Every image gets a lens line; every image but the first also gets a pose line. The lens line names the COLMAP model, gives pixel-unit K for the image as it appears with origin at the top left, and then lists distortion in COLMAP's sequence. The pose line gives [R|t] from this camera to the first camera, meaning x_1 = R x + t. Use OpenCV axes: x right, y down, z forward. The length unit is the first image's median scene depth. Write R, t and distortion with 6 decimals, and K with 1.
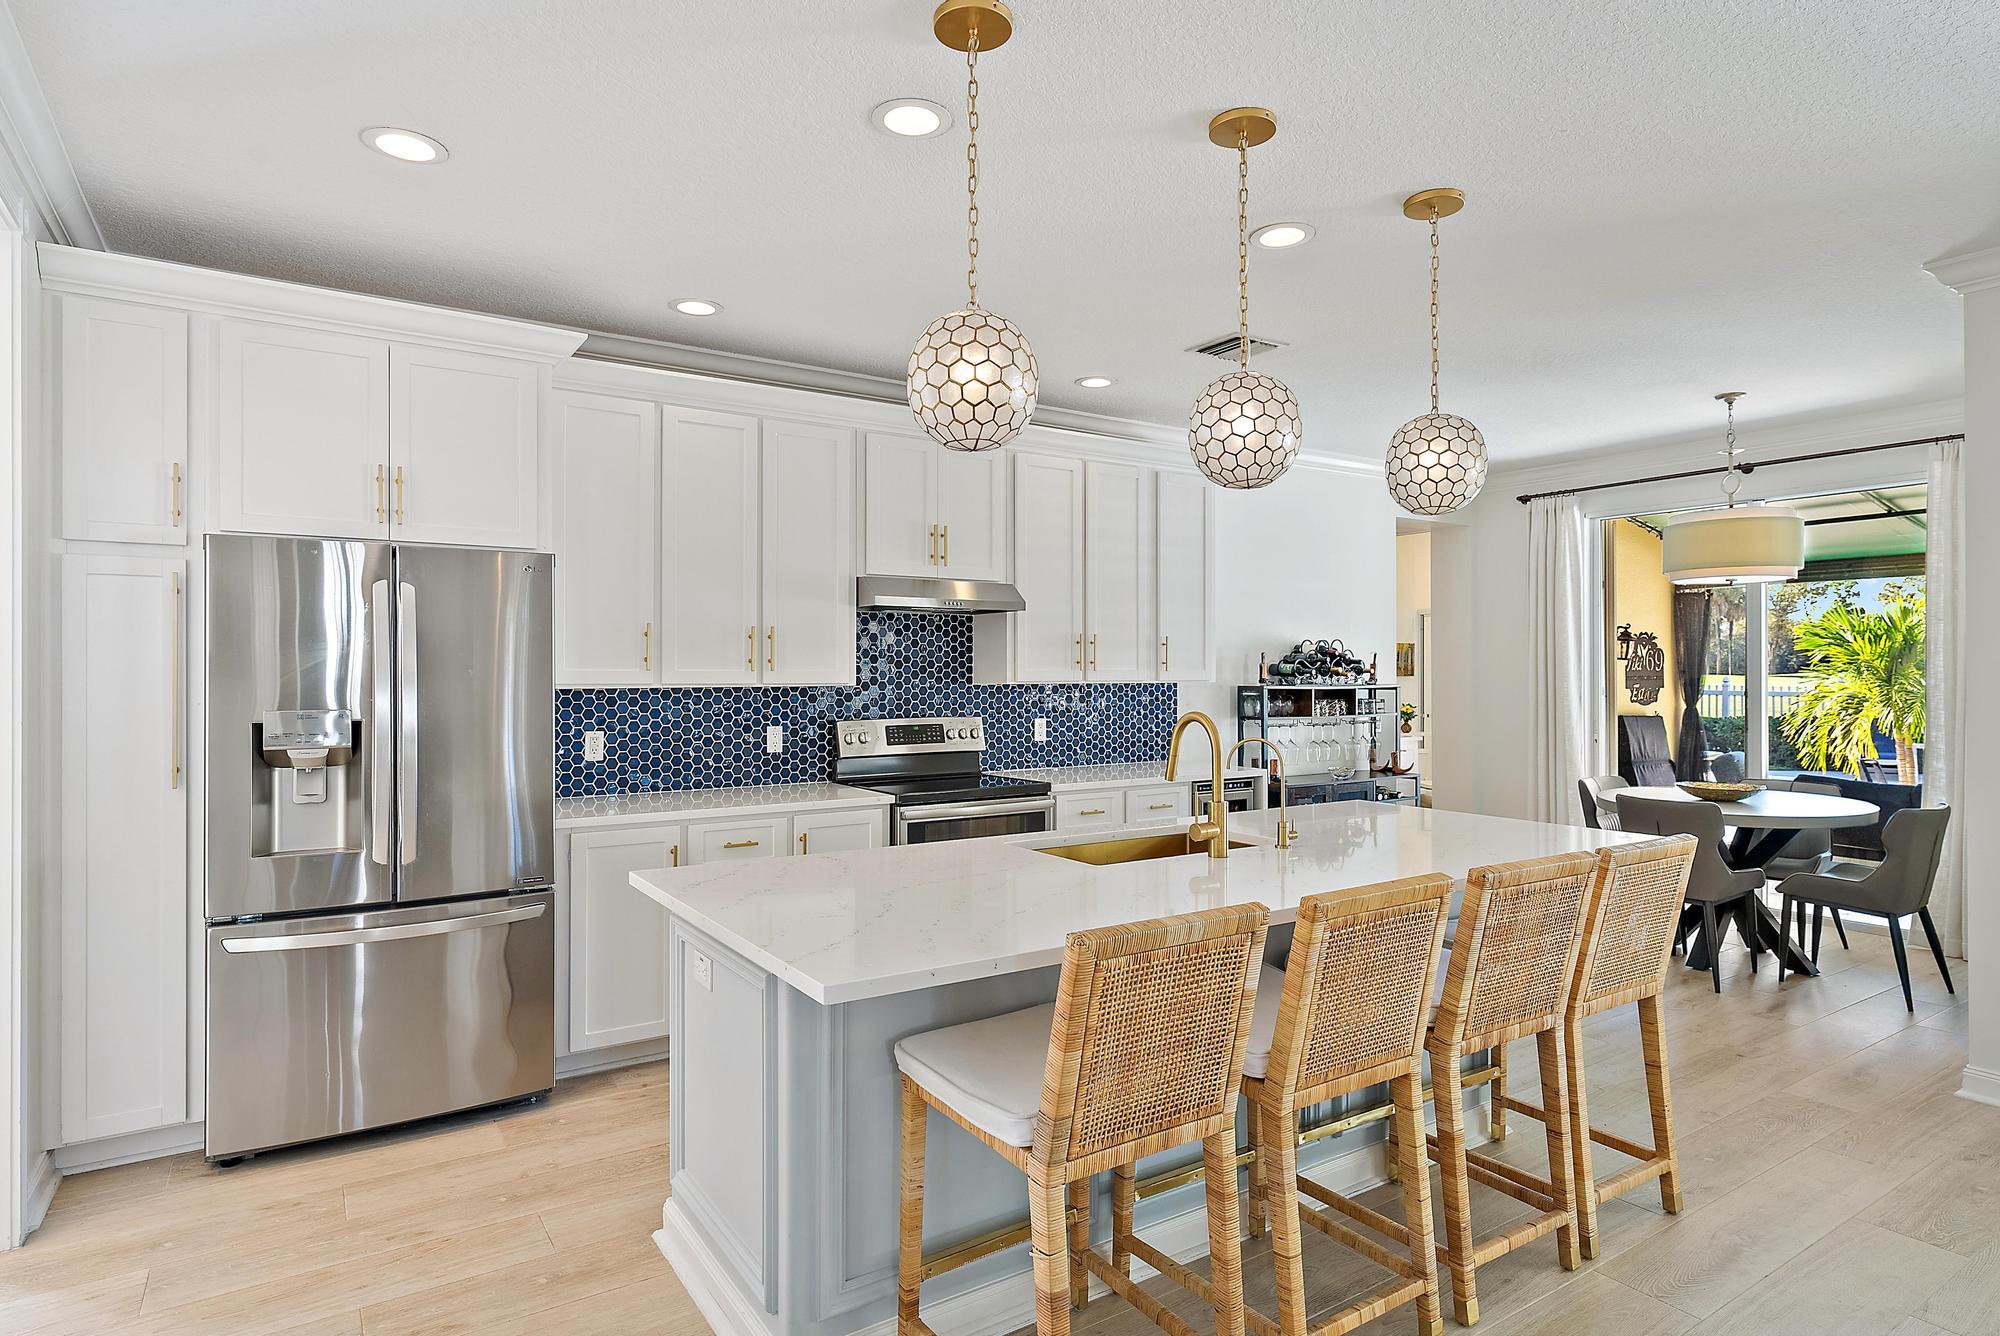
lens RADIAL K [[1075.3, 0, 974.5], [0, 1075.3, 664.2], [0, 0, 1]] dist [0.004373, 0.001477]
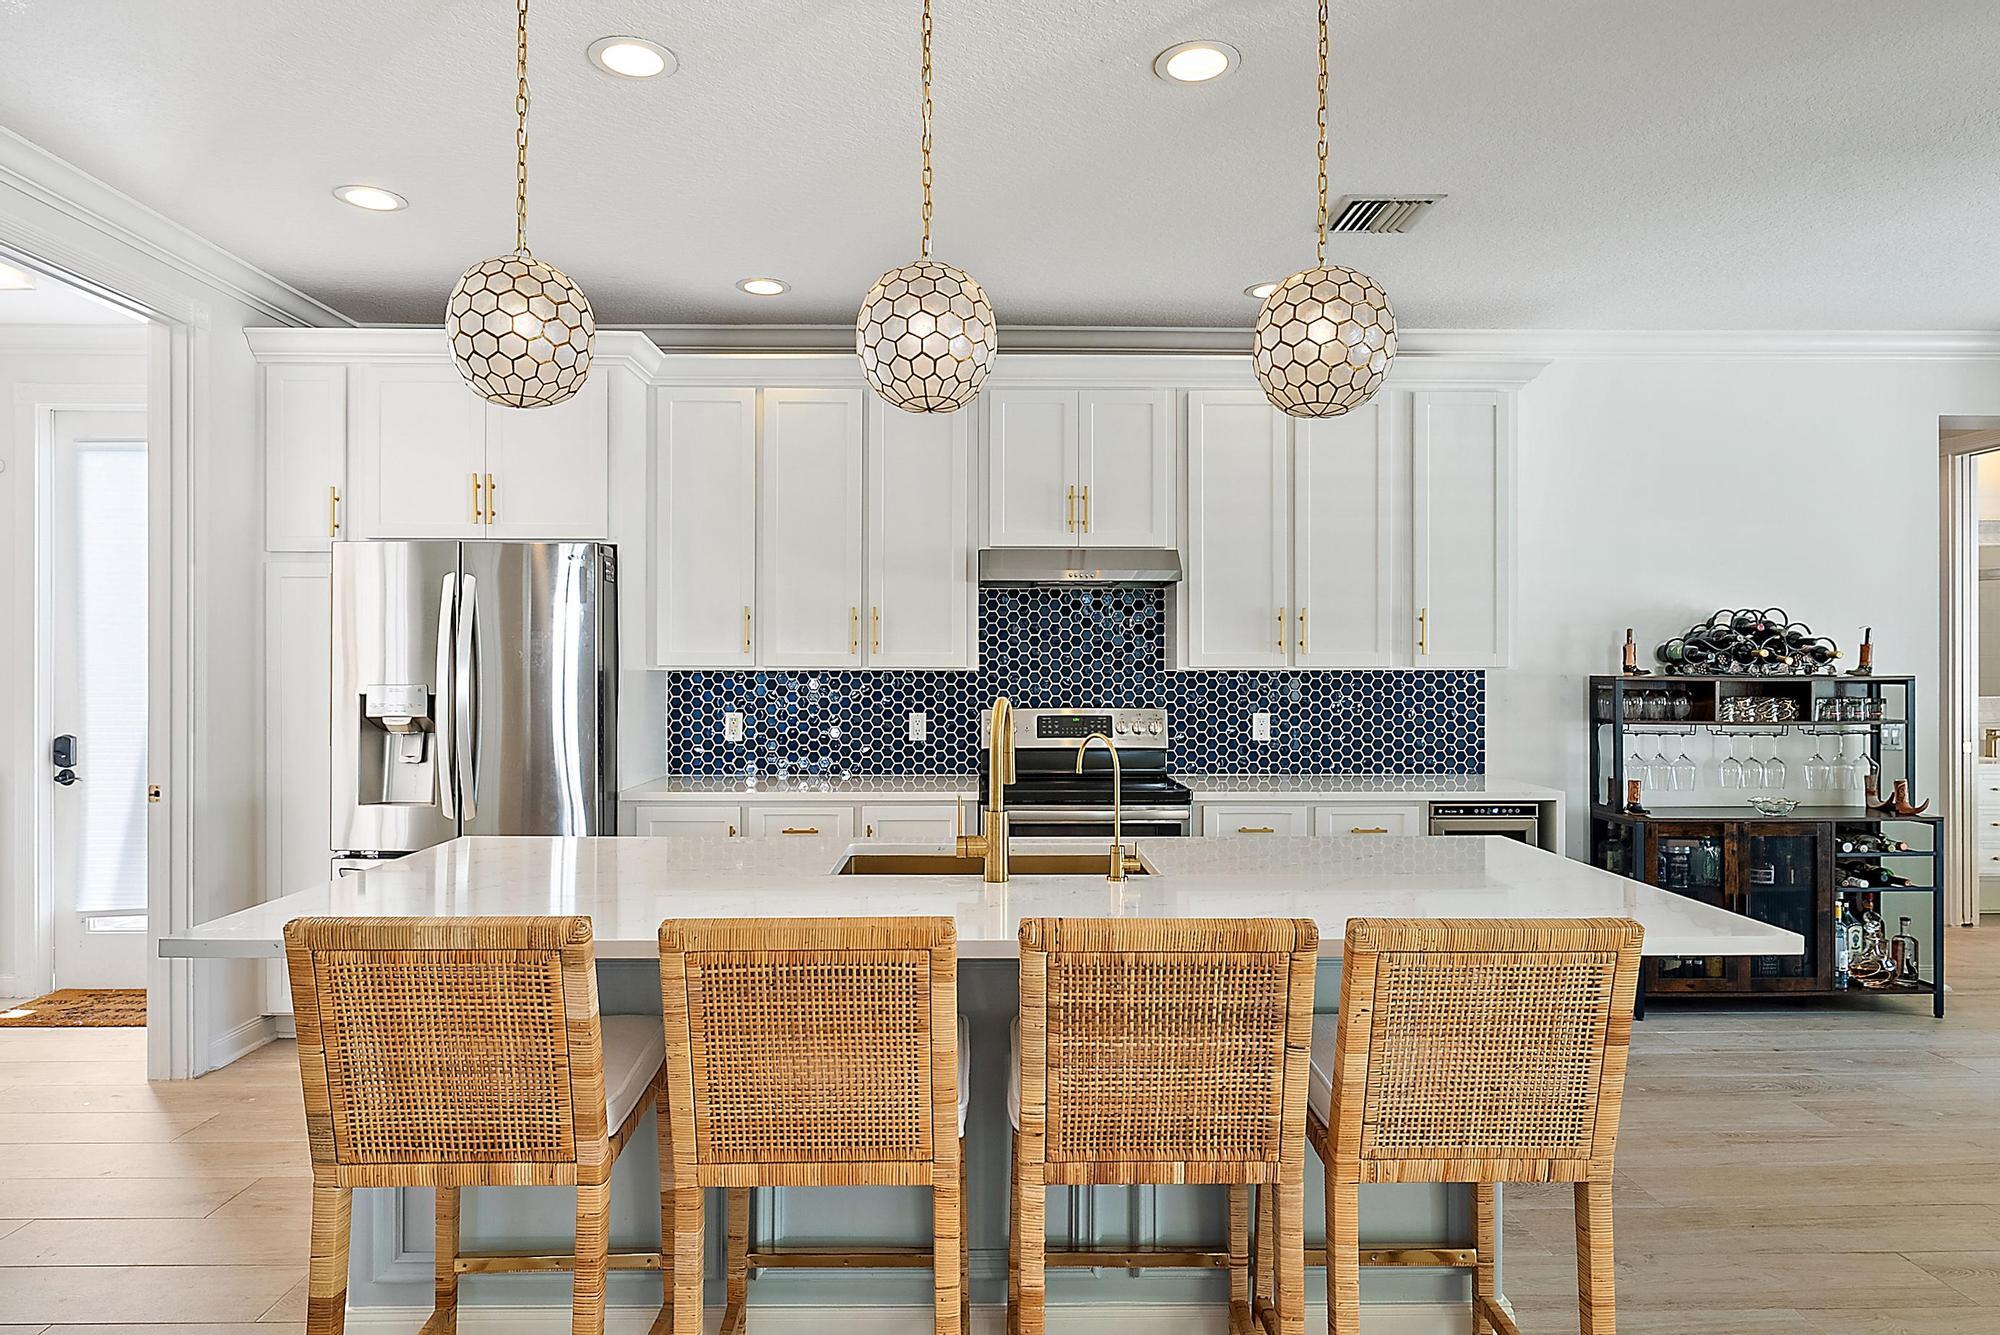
lens RADIAL K [[1167.1, 0, 1013.7], [0, 1167.1, 664.0], [0, 0, 1]] dist [-0.000209, -0.000458]
pose [[0.848676, 0.000911, -0.528912, 0.440711], [0.002237, 0.999983, 0.005311, 0.009709], [0.528908, -0.005691, 0.848660, 0.179151]]
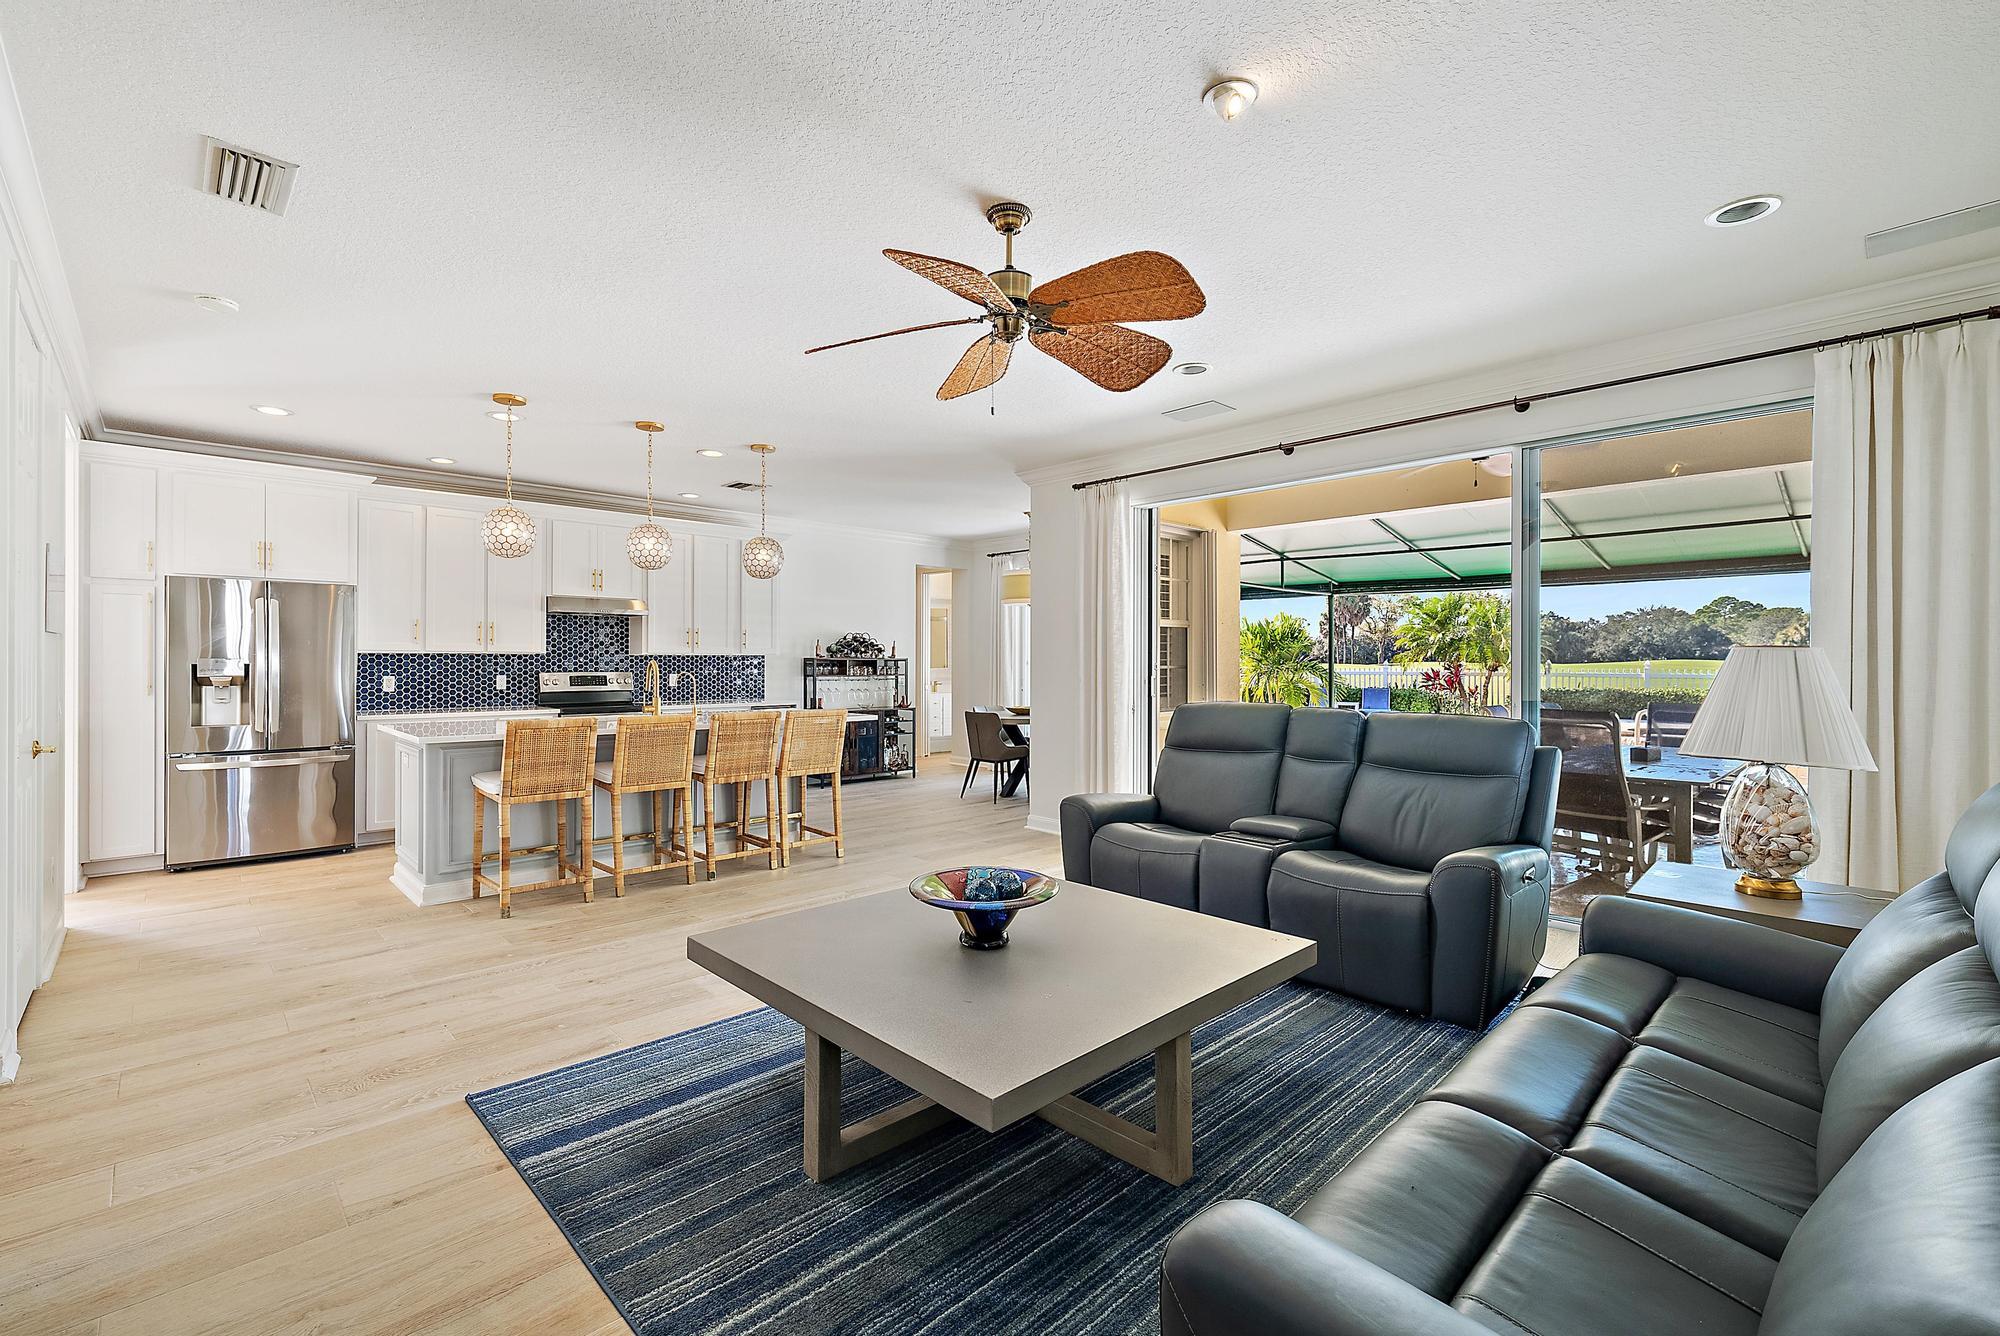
lens RADIAL K [[882.5, 0, 1006.6], [0, 882.5, 659.5], [0, 0, 1]] dist [0.002029, -0.001356]
pose [[0.981504, 0.004764, 0.191382, 0.393897], [-0.005831, 0.999970, 0.005016, 0.017792], [-0.191353, -0.006039, 0.981503, -0.695875]]
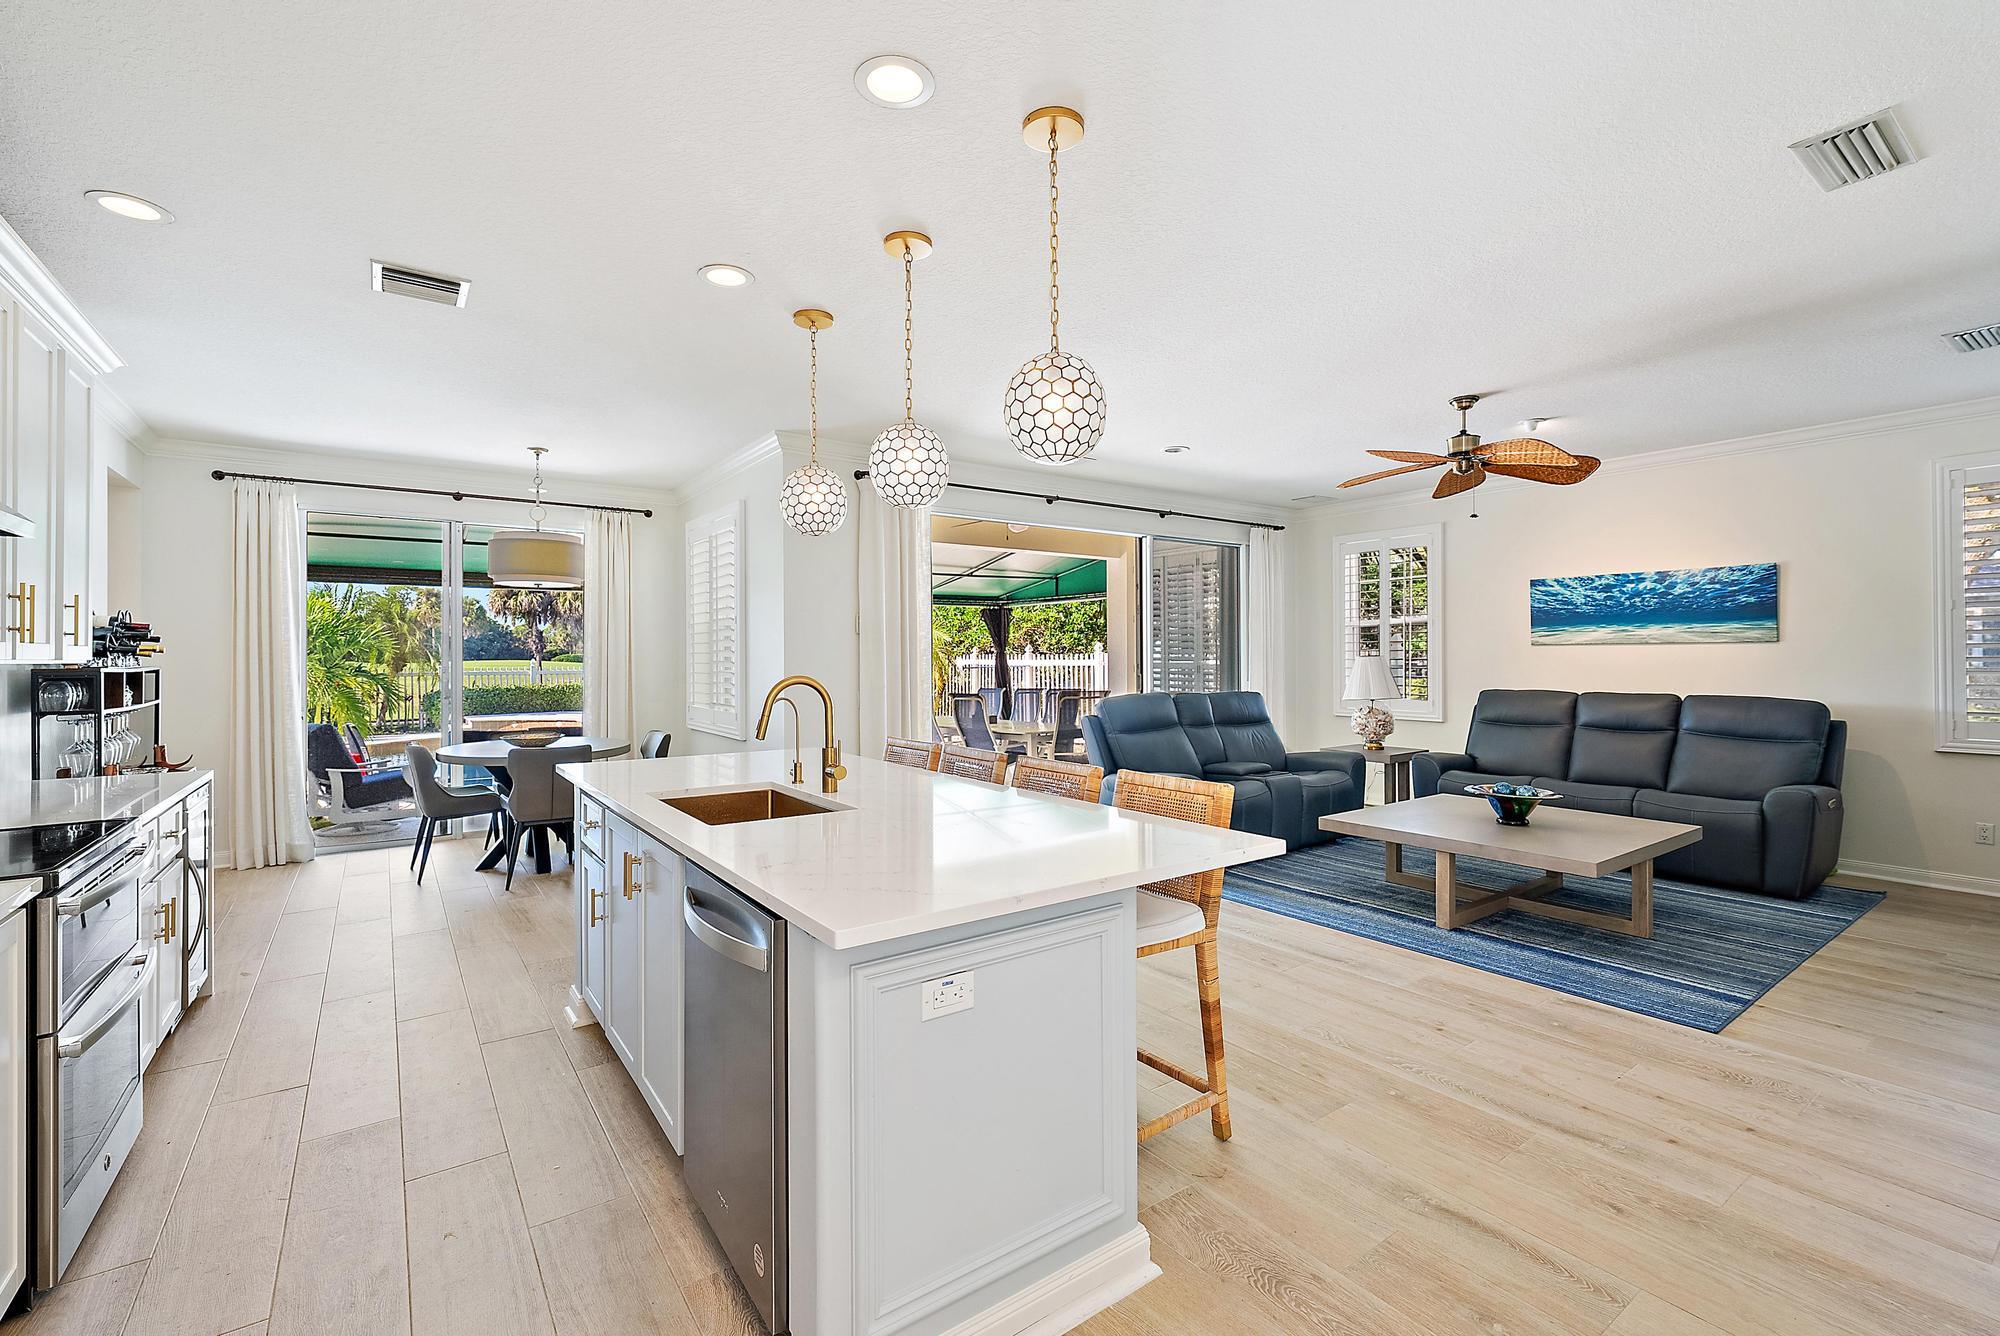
lens RADIAL K [[882.5, 0, 985.2], [0, 882.5, 658.5], [0, 0, 1]] dist [0.002029, -0.001356]
pose [[-0.057067, -0.001523, 0.998369, -0.490800], [-0.002496, 0.999996, 0.001383, 0.014434], [-0.998367, -0.002413, -0.057071, 0.534355]]
